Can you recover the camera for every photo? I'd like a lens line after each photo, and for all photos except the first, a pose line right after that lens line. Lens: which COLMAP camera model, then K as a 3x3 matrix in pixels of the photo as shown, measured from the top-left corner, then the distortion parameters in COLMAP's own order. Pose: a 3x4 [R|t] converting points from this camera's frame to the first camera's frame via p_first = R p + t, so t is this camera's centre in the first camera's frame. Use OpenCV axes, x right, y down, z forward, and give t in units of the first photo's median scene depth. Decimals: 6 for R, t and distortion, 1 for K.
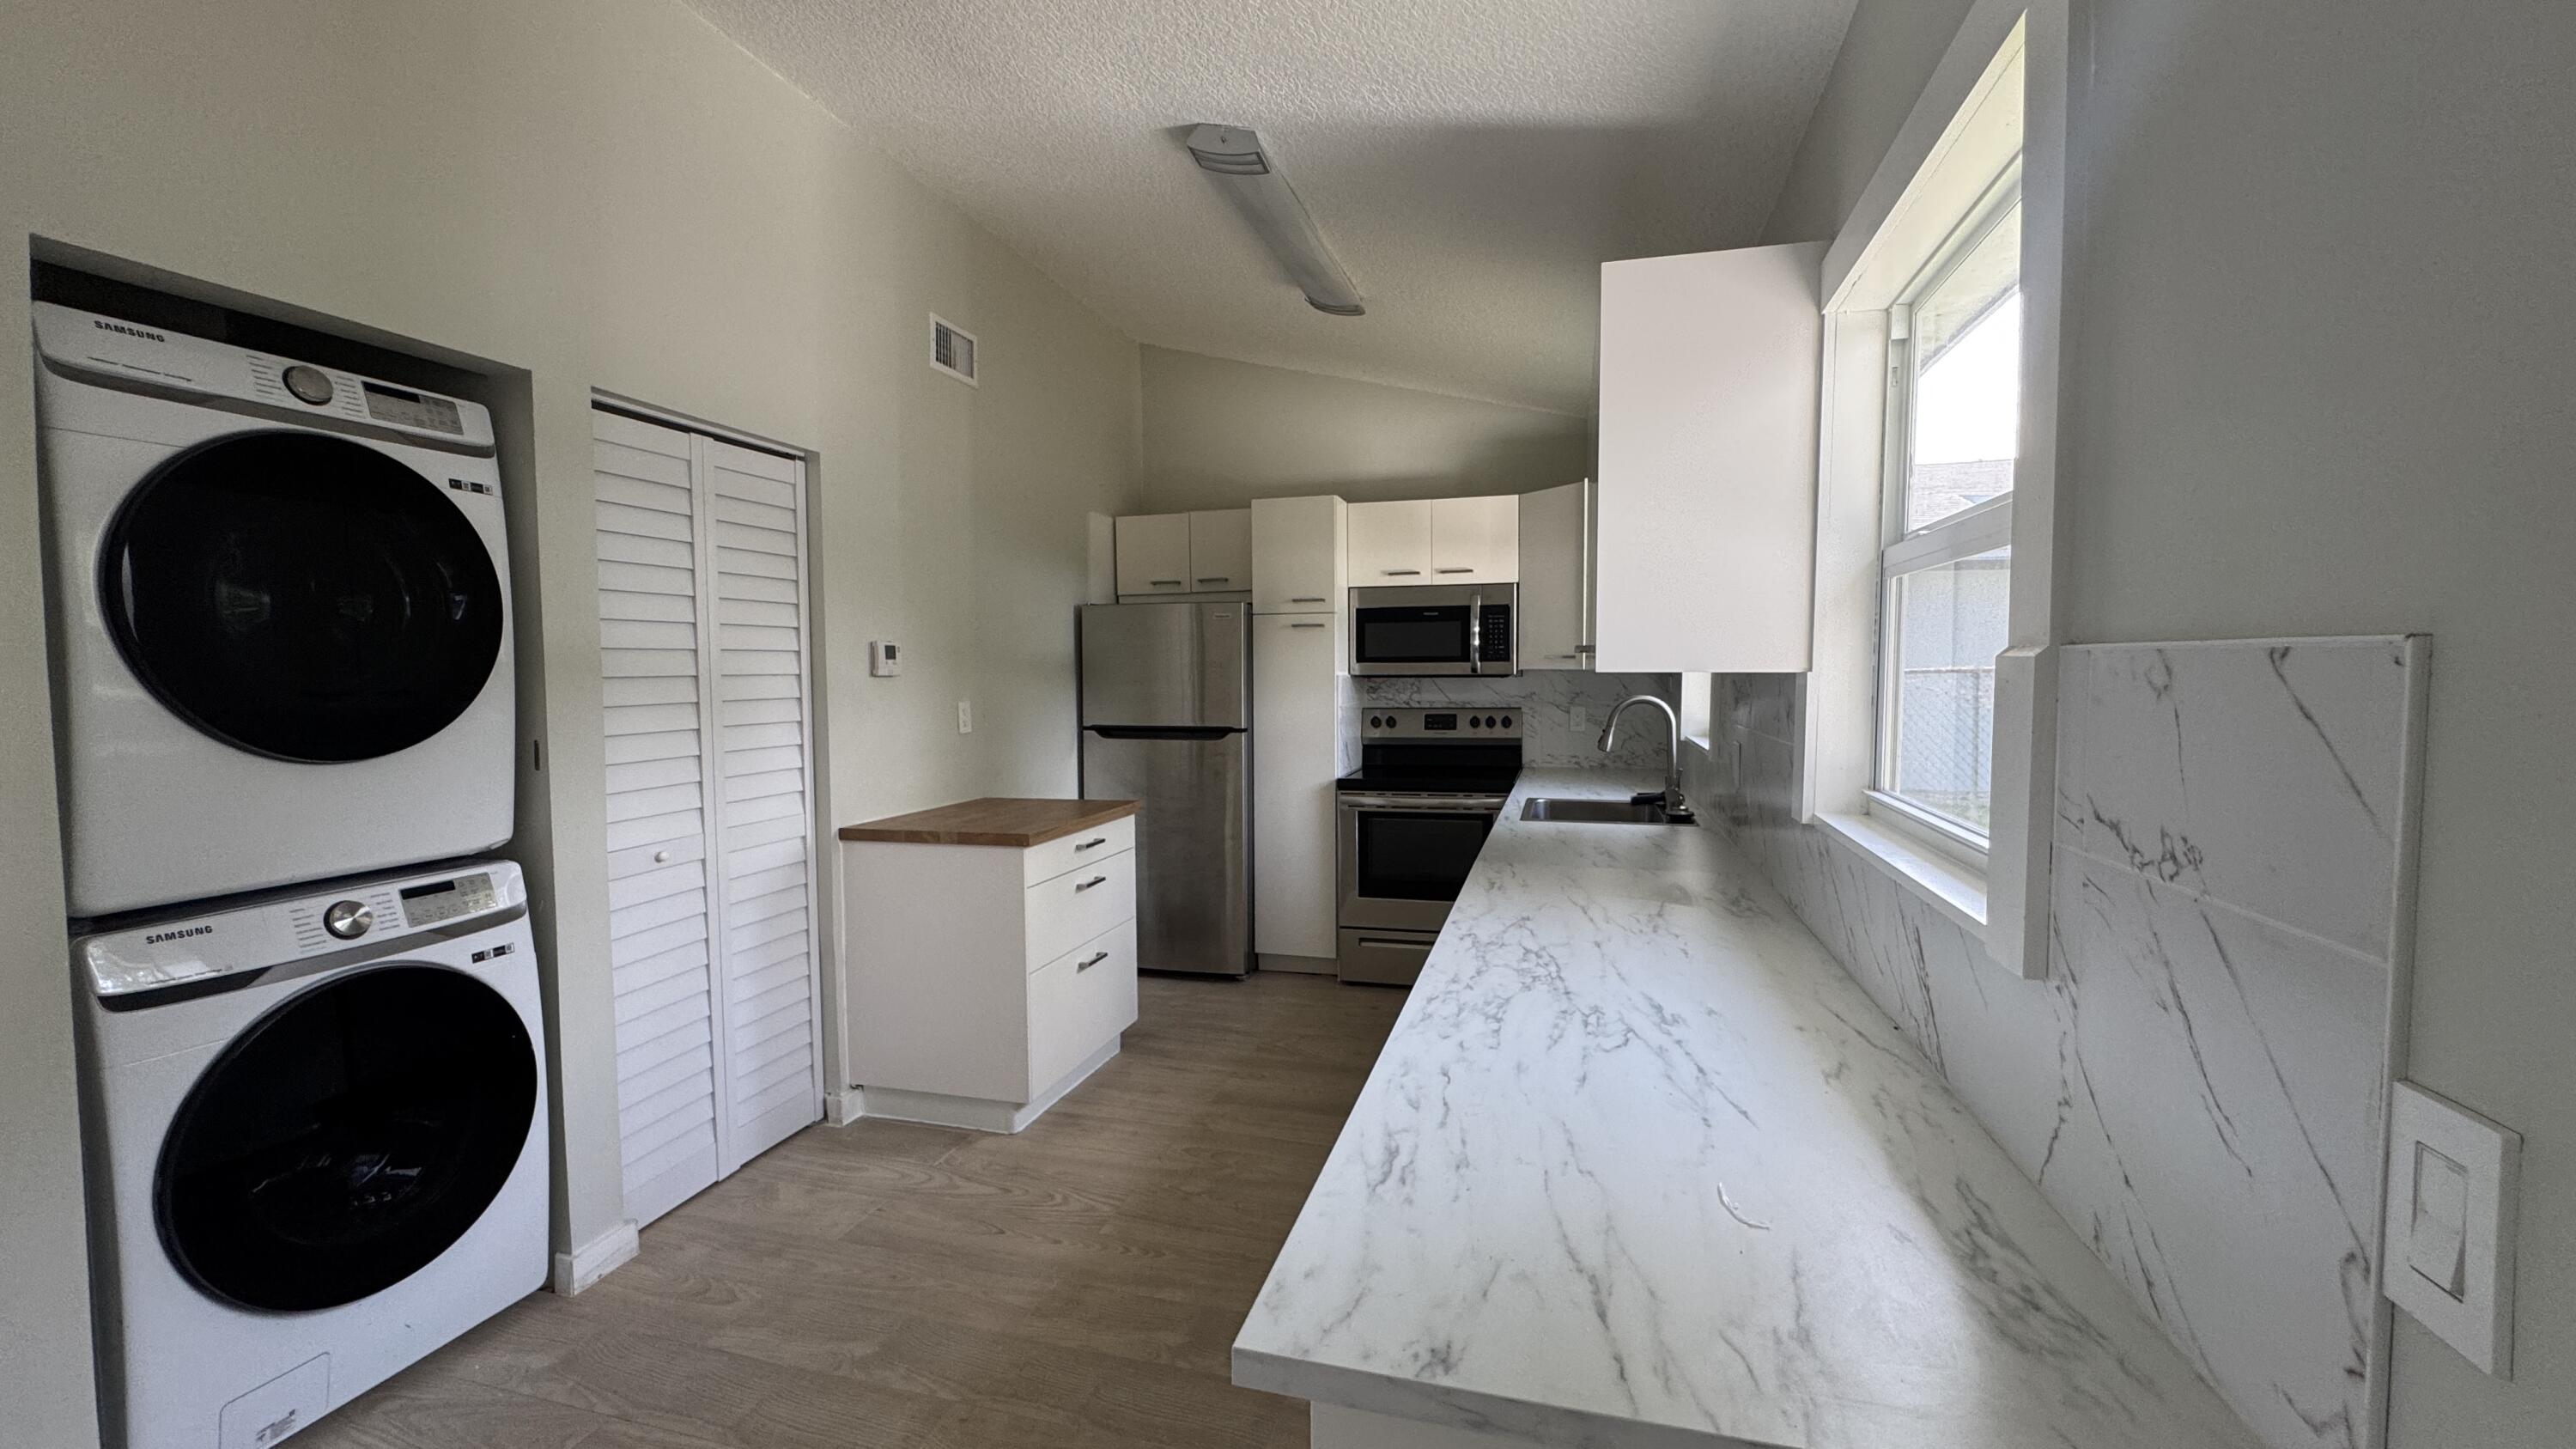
lens RADIAL K [[1029.7, 0, 1294.3], [0, 1029.7, 728.1], [0, 0, 1]] dist [-0.001596, -0.000143]
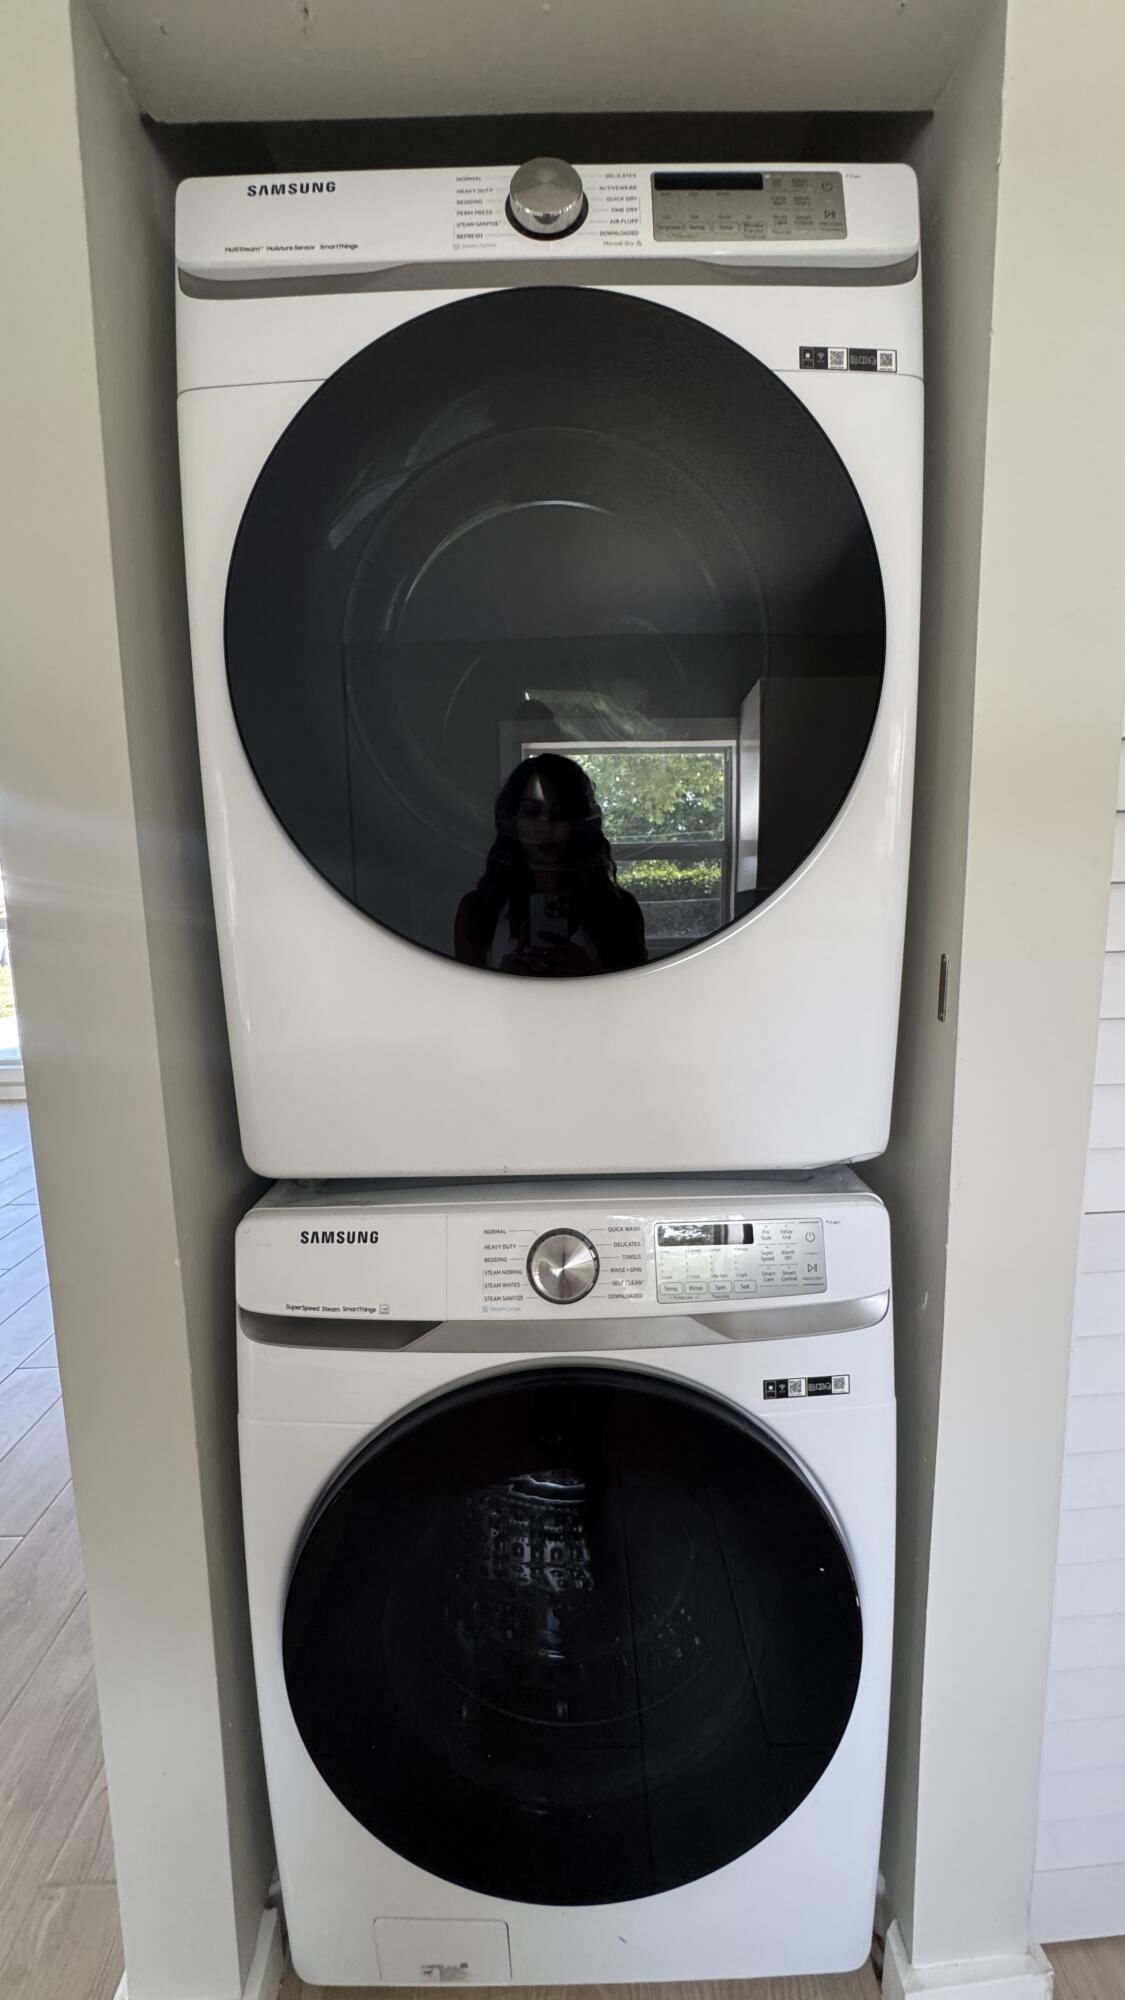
lens RADIAL K [[799.3, 0, 560.3], [0, 799.3, 1005.2], [0, 0, 1]] dist [-0.001596, -0.000143]
pose [[0.279113, 0.135644, -0.950630, -0.485833], [-0.036072, 0.990755, 0.130778, -0.006329], [0.959581, -0.002210, 0.281425, 0.799067]]
